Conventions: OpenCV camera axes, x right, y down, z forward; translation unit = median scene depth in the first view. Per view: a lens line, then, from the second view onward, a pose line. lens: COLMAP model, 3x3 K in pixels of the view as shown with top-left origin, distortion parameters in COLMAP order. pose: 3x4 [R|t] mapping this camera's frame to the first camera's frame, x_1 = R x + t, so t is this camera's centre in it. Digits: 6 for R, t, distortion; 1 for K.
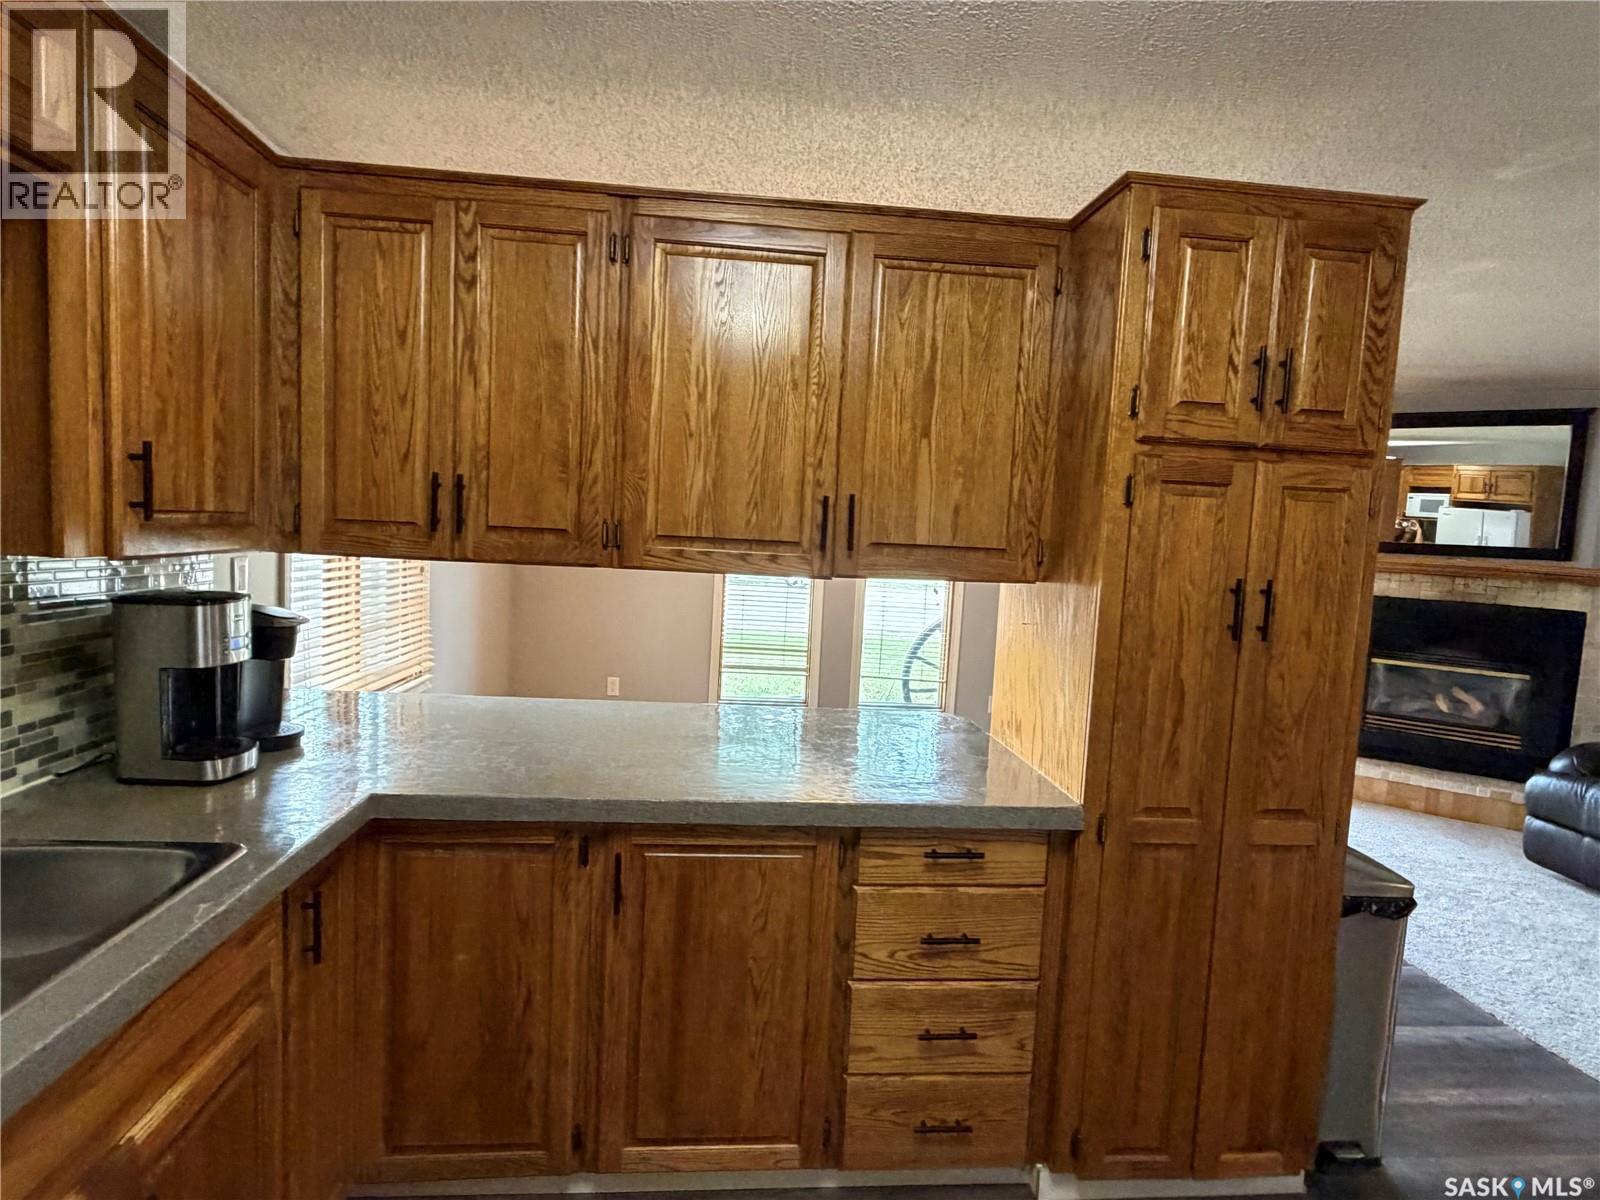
lens RADIAL K [[872.7, 0, 800.0], [0, 872.7, 600.0], [0, 0, 1]] dist [0.000169, -0.000290]
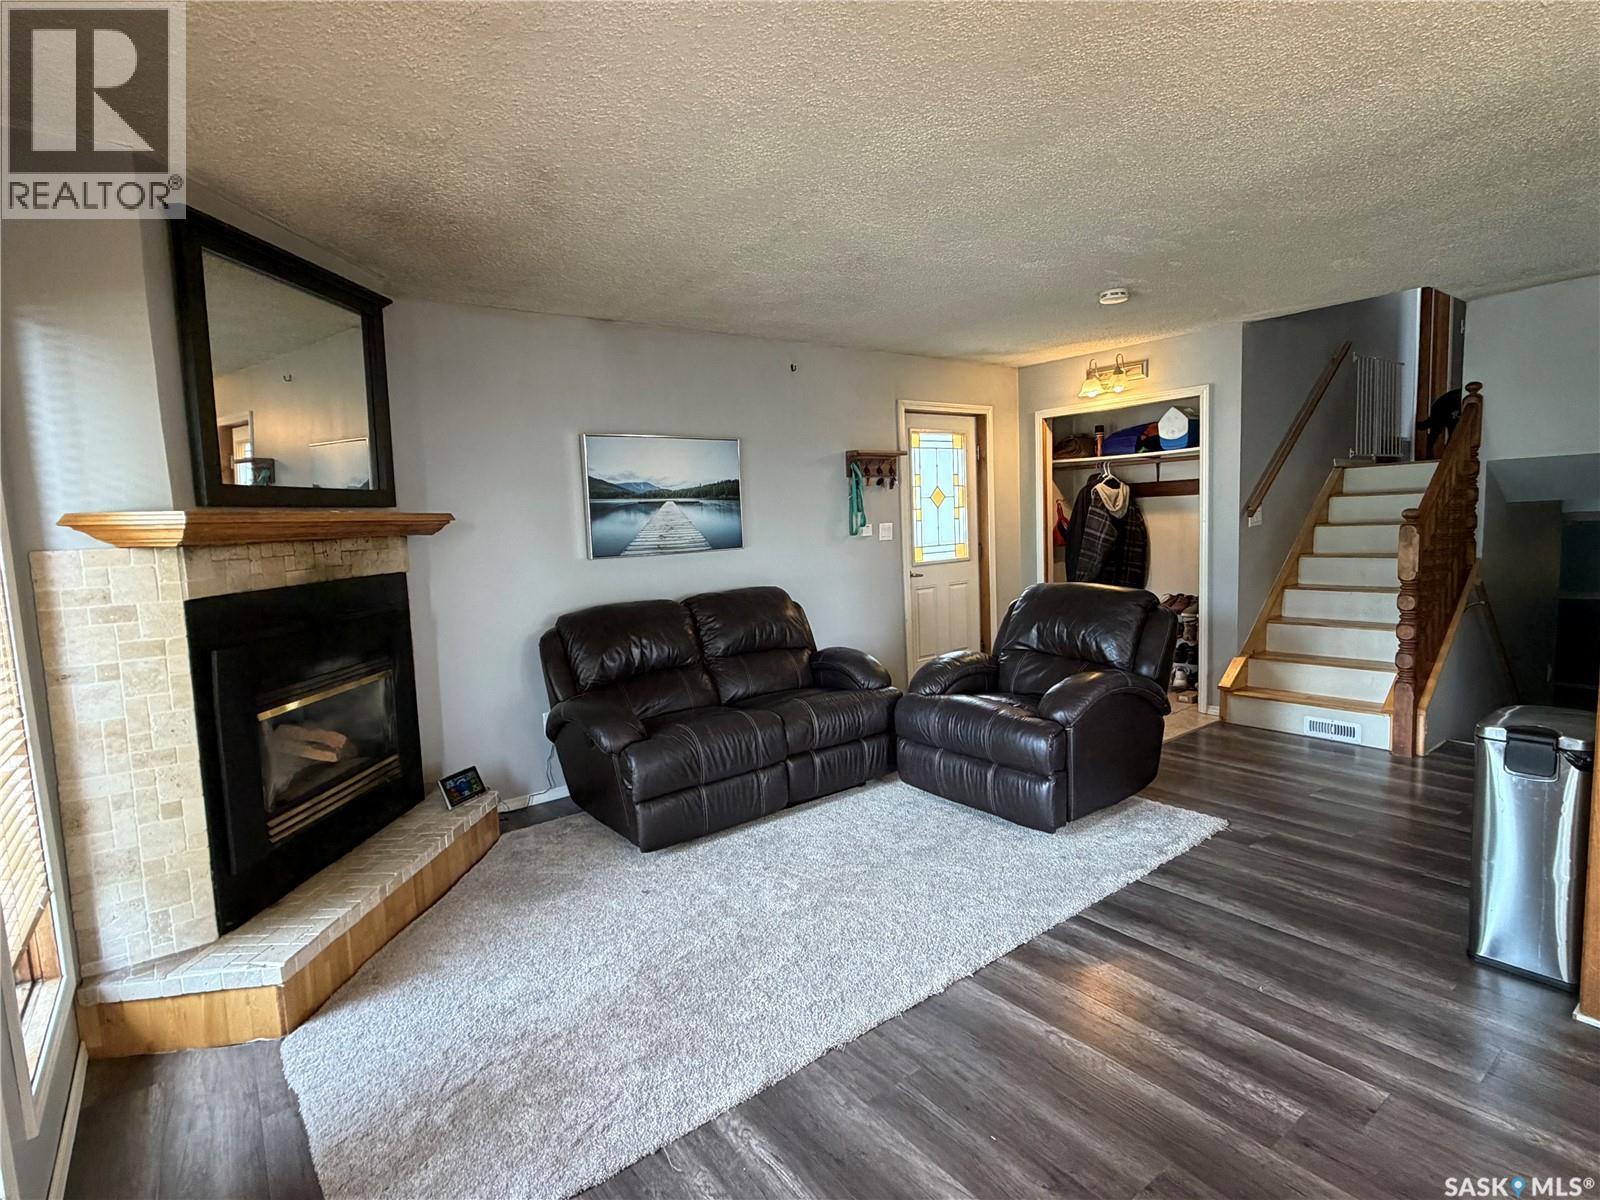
lens RADIAL K [[809.4, 0, 803.7], [0, 809.4, 599.8], [0, 0, 1]] dist [0.002990, -0.000836]
pose [[-0.529328, -0.117845, 0.840193, 0.125182], [0.088436, 0.977248, 0.192783, -0.079283], [-0.843796, 0.176349, -0.506863, 1.230519]]
